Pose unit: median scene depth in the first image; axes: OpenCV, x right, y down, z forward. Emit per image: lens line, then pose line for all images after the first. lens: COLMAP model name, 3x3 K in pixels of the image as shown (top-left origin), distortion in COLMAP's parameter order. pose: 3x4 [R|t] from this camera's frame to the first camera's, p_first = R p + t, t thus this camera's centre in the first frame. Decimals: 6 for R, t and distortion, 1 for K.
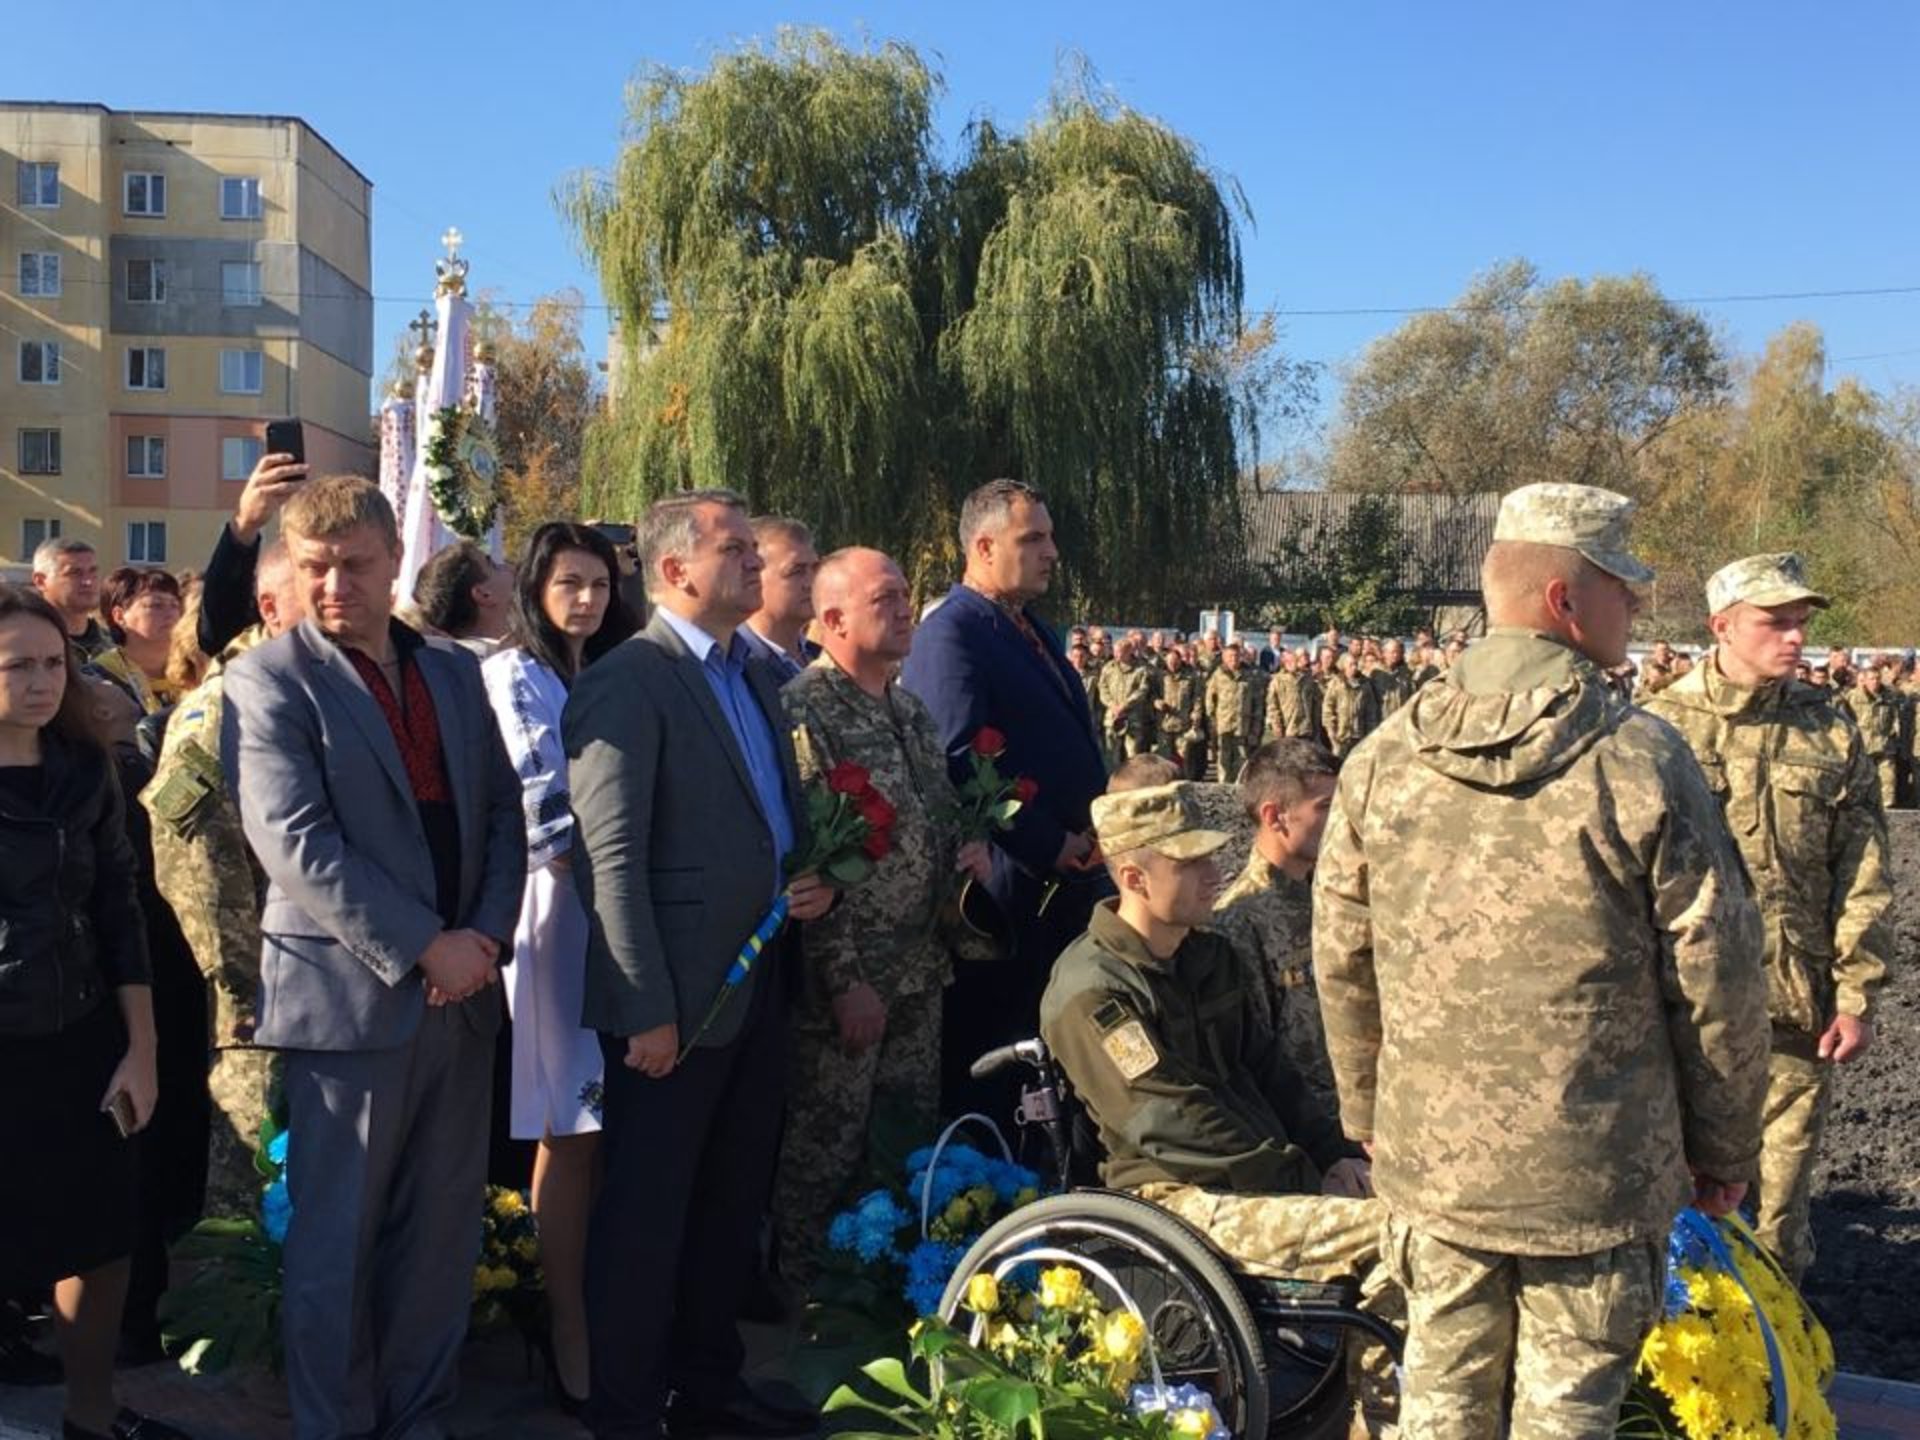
lens RADIAL K [[2344.2, 0, 960.0], [0, 2344.2, 720.0], [0, 0, 1]] dist [0.048754, -0.038094]
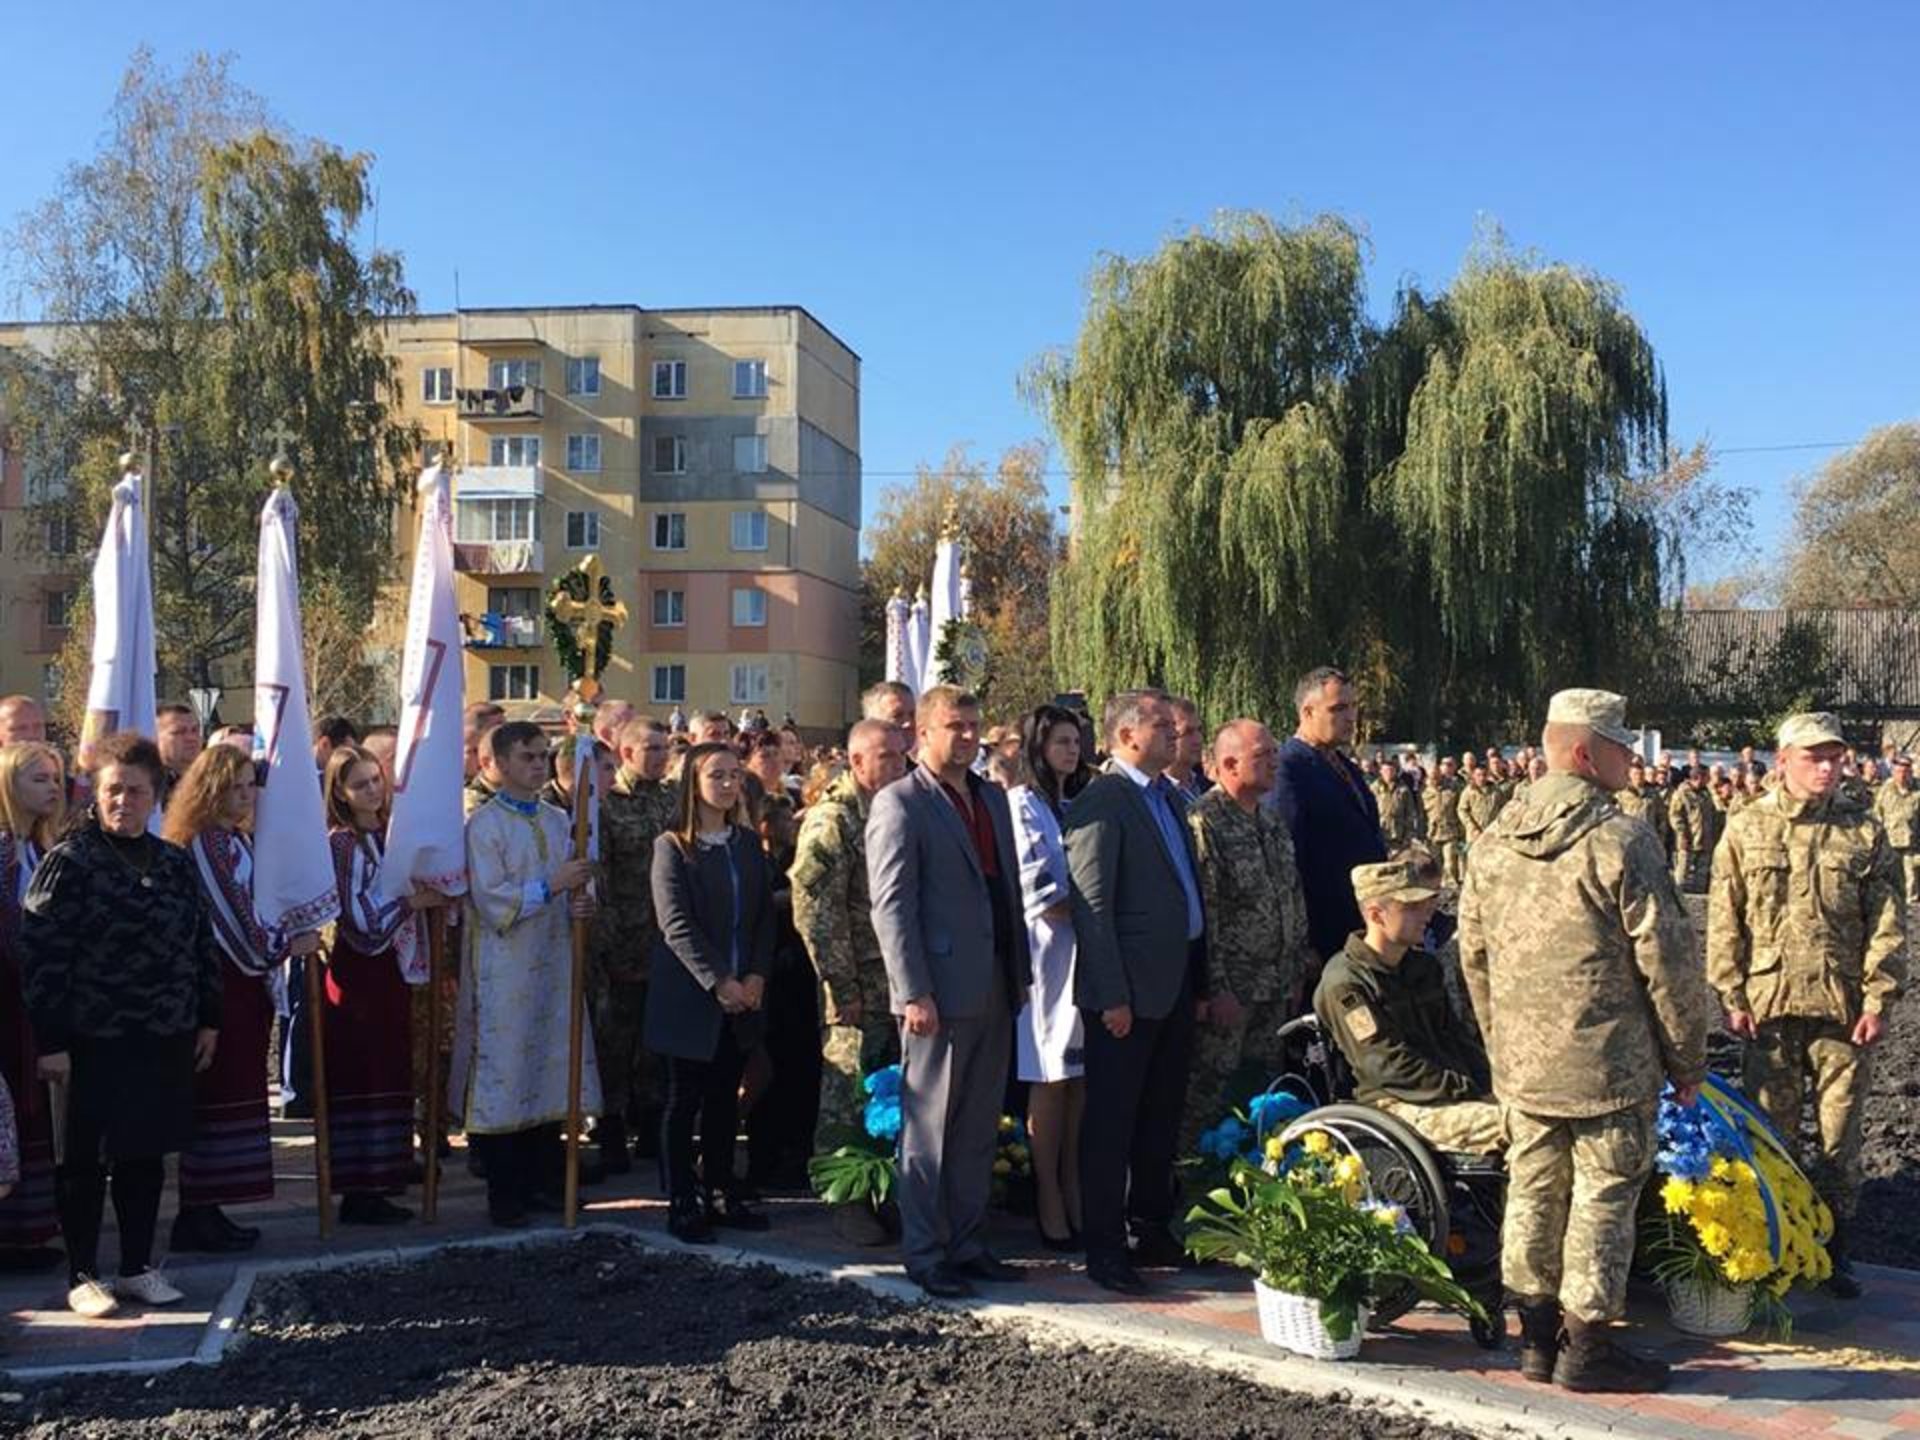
lens RADIAL K [[2279.7, 0, 962.8], [0, 2279.7, 664.3], [0, 0, 1]] dist [0.014221, -0.475700]
pose [[0.980601, -0.019395, -0.195052, 0.088157], [0.004355, 0.997003, -0.077241, 0.009070], [0.195966, 0.074893, 0.977747, -0.540433]]
